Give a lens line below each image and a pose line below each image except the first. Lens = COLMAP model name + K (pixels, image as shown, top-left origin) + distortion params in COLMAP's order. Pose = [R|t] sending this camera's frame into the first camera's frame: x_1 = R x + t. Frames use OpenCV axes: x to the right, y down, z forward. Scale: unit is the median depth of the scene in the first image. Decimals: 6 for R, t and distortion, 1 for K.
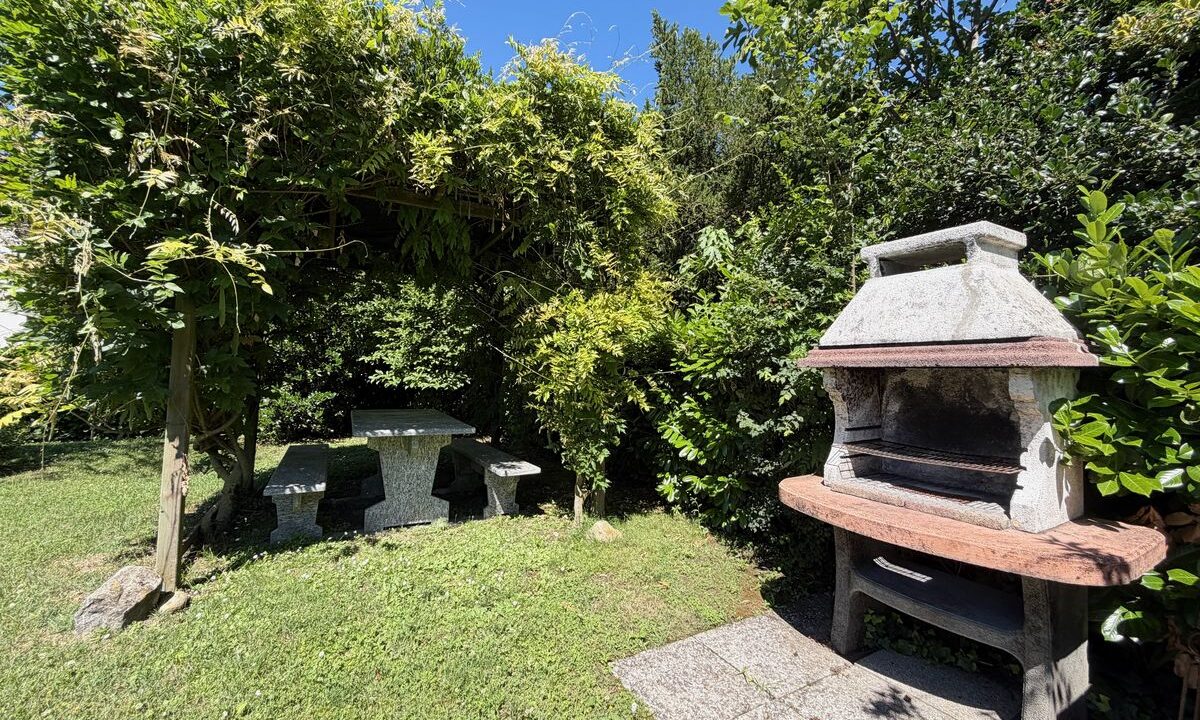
lens RADIAL K [[478.6, 0, 602.0], [0, 478.6, 355.5], [0, 0, 1]] dist [-0.010075, -0.000117]
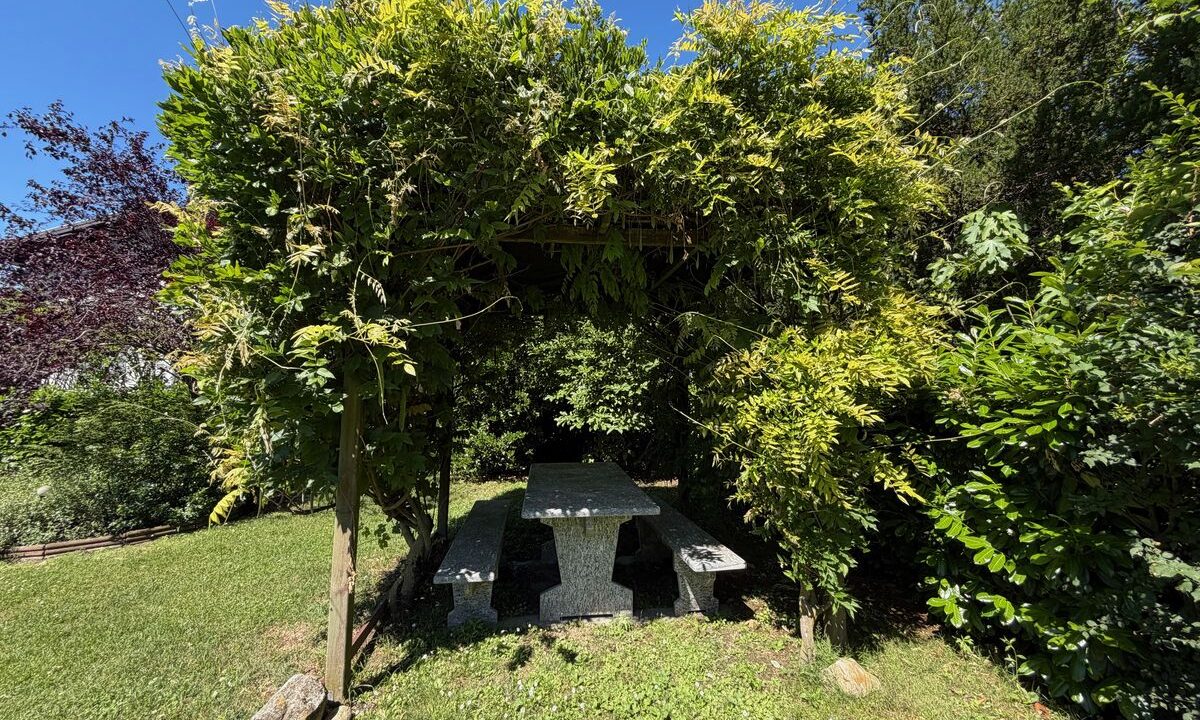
lens RADIAL K [[499.0, 0, 594.5], [0, 499.0, 359.9], [0, 0, 1]] dist [-0.004015, -0.000141]
pose [[0.925753, -0.051660, -0.374584, -0.052780], [0.037065, 0.998250, -0.046069, -0.072784], [0.376308, 0.028764, 0.926048, 0.223459]]
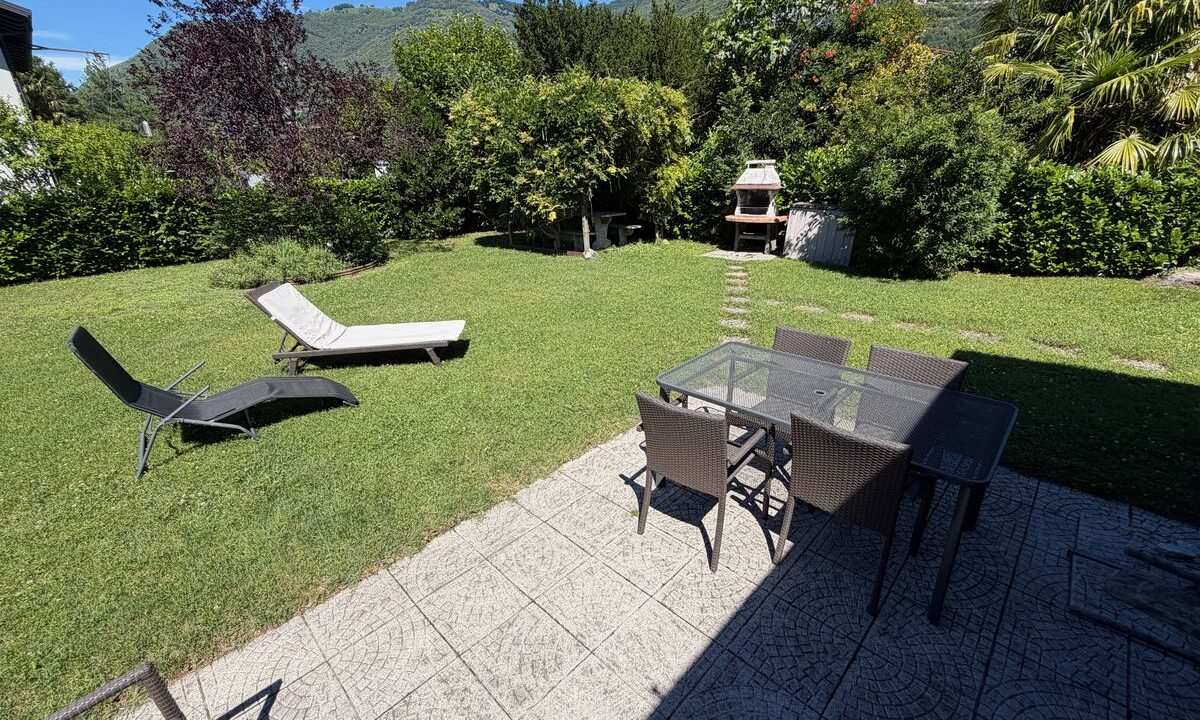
lens RADIAL K [[499.0, 0, 594.5], [0, 499.0, 359.9], [0, 0, 1]] dist [-0.004015, -0.000141]
pose [[0.955302, -0.150882, 0.254229, -1.700933], [0.039070, 0.916845, 0.397327, -0.316210], [-0.293038, -0.369634, 0.881759, -2.531802]]
